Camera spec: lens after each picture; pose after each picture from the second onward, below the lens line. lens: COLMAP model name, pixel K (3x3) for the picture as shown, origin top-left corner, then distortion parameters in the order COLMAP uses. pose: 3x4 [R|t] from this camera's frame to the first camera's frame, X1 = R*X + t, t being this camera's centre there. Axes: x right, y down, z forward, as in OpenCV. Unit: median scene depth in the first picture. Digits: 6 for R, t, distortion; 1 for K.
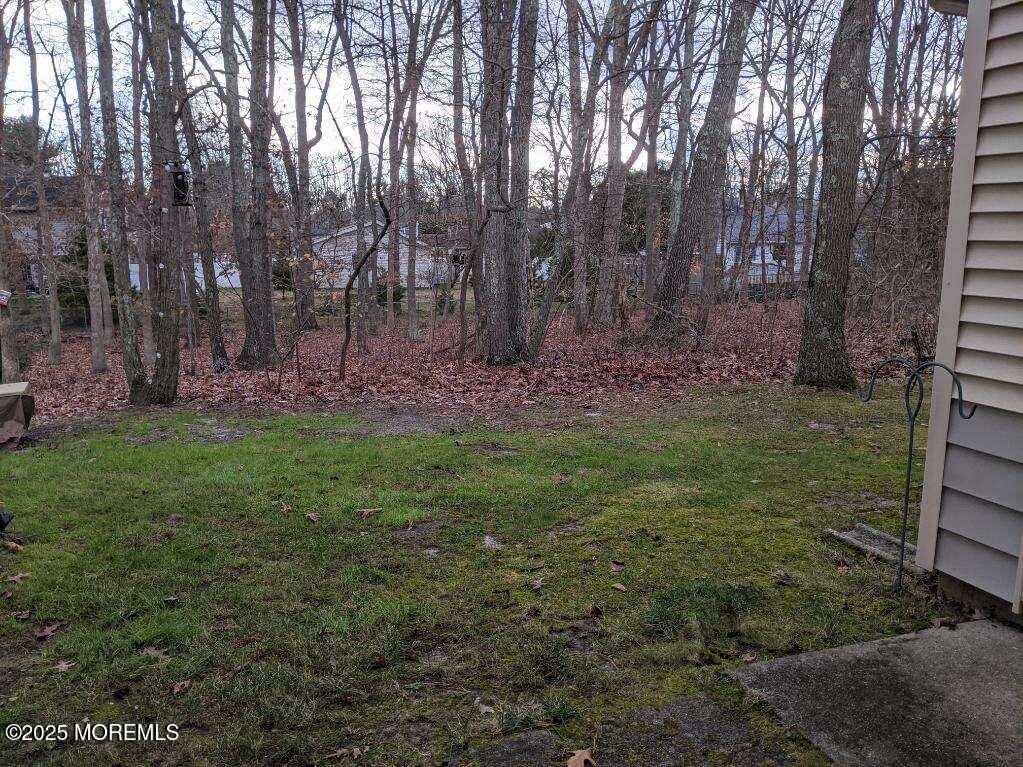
lens RADIAL K [[813.3, 0, 511.5], [0, 813.3, 383.5], [0, 0, 1]] dist [-0.001328, -0.006062]
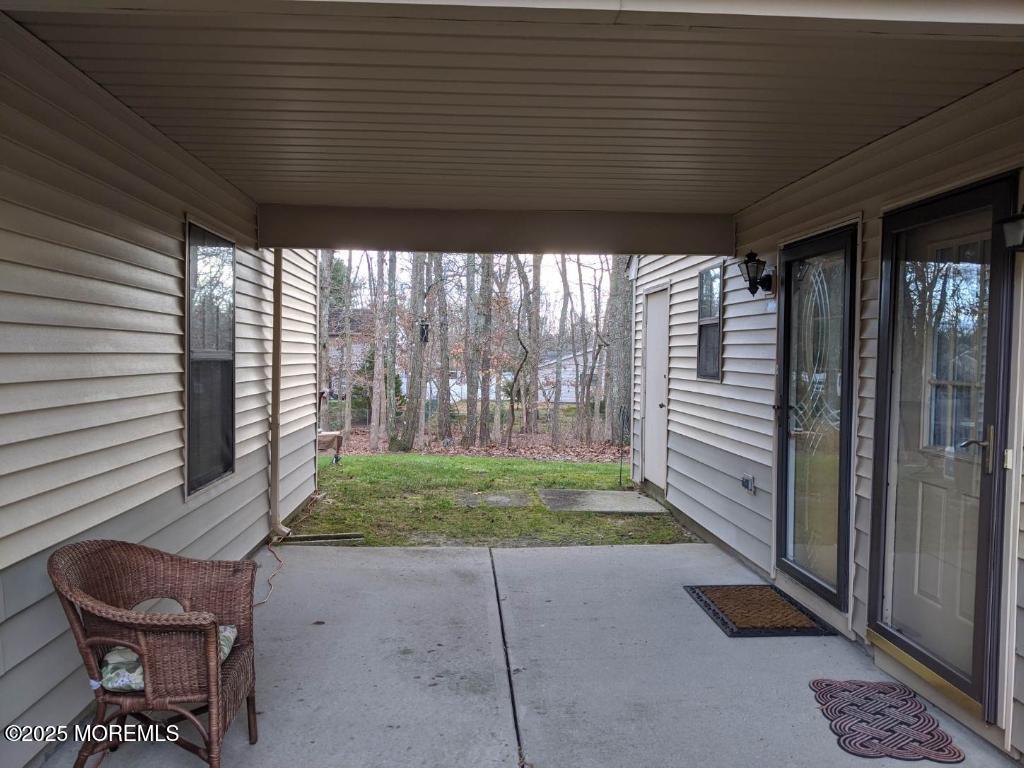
lens RADIAL K [[814.1, 0, 512.0], [0, 814.1, 384.0], [0, 0, 1]] dist [-0.001328, -0.006062]
pose [[0.953208, 0.023799, -0.301376, 0.106501], [-0.068881, 0.987773, -0.139858, 0.039179], [0.294362, 0.154072, 0.943193, -0.206599]]
